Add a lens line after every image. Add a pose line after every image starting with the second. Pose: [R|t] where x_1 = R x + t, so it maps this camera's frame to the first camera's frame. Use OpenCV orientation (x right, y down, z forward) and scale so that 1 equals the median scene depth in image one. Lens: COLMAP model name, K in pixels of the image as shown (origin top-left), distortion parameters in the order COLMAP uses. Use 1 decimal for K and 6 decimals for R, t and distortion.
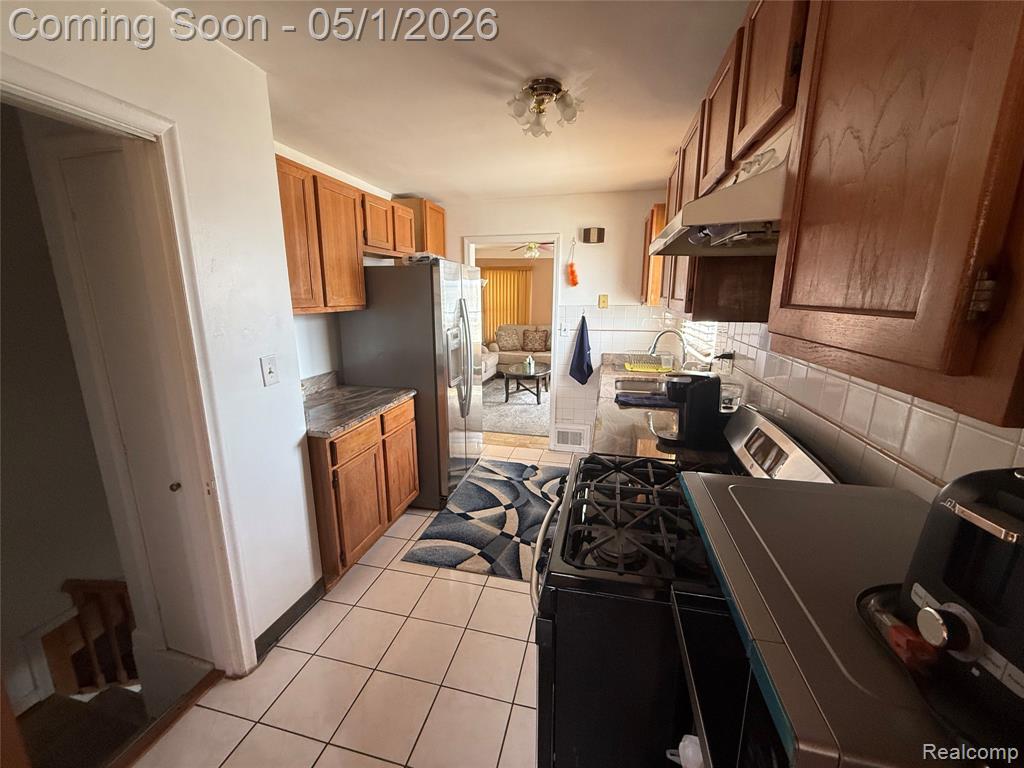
lens RADIAL K [[407.9, 0, 515.3], [0, 407.9, 384.4], [0, 0, 1]] dist [-0.001018, 0.000216]
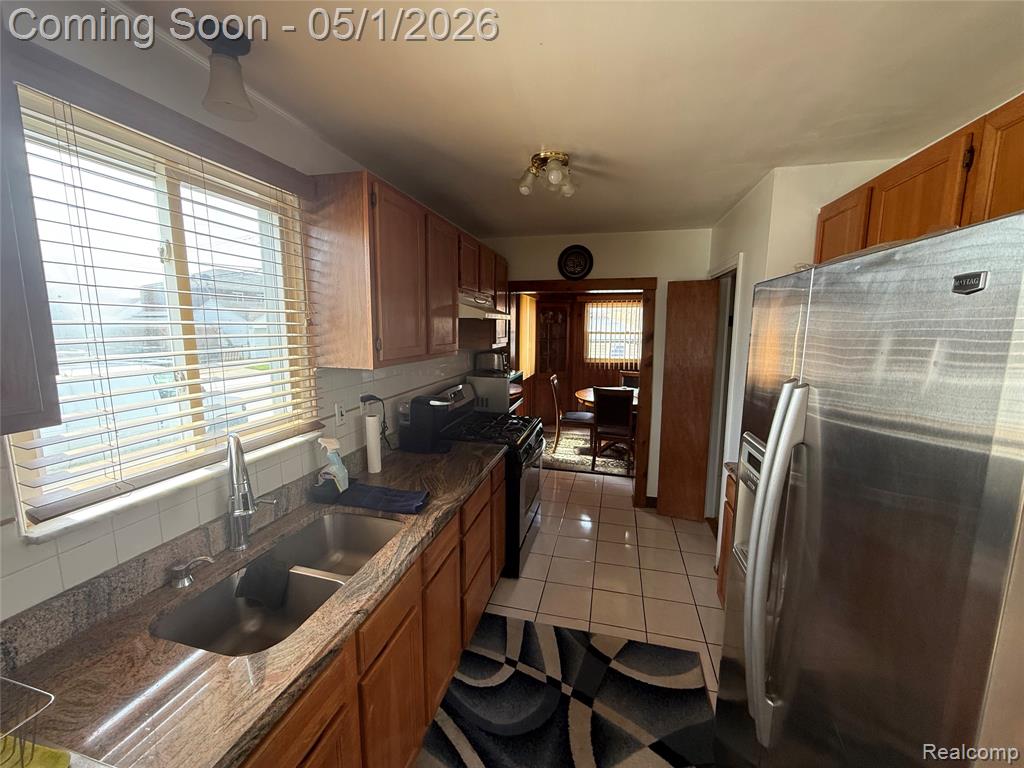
lens RADIAL K [[407.9, 0, 511.4], [0, 407.9, 379.5], [0, 0, 1]] dist [-0.001018, 0.000216]
pose [[-0.999527, -0.014850, 0.026912, 0.070002], [-0.004444, 0.936166, 0.351529, -0.292172], [-0.030415, 0.351243, -0.935790, 1.171076]]
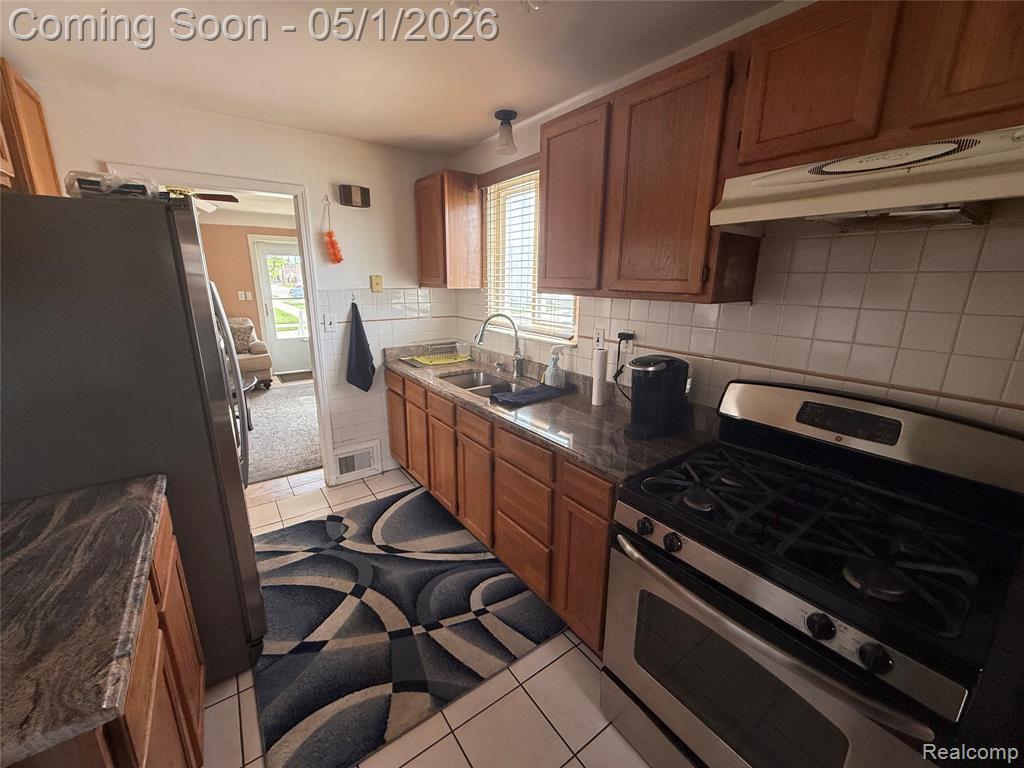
lens RADIAL K [[407.9, 0, 508.3], [0, 407.9, 380.5], [0, 0, 1]] dist [-0.001018, 0.000216]
pose [[0.662833, -0.186109, 0.725270, -0.253770], [0.160091, 0.981444, 0.105535, -0.067962], [-0.731453, 0.046157, 0.680328, 0.315209]]
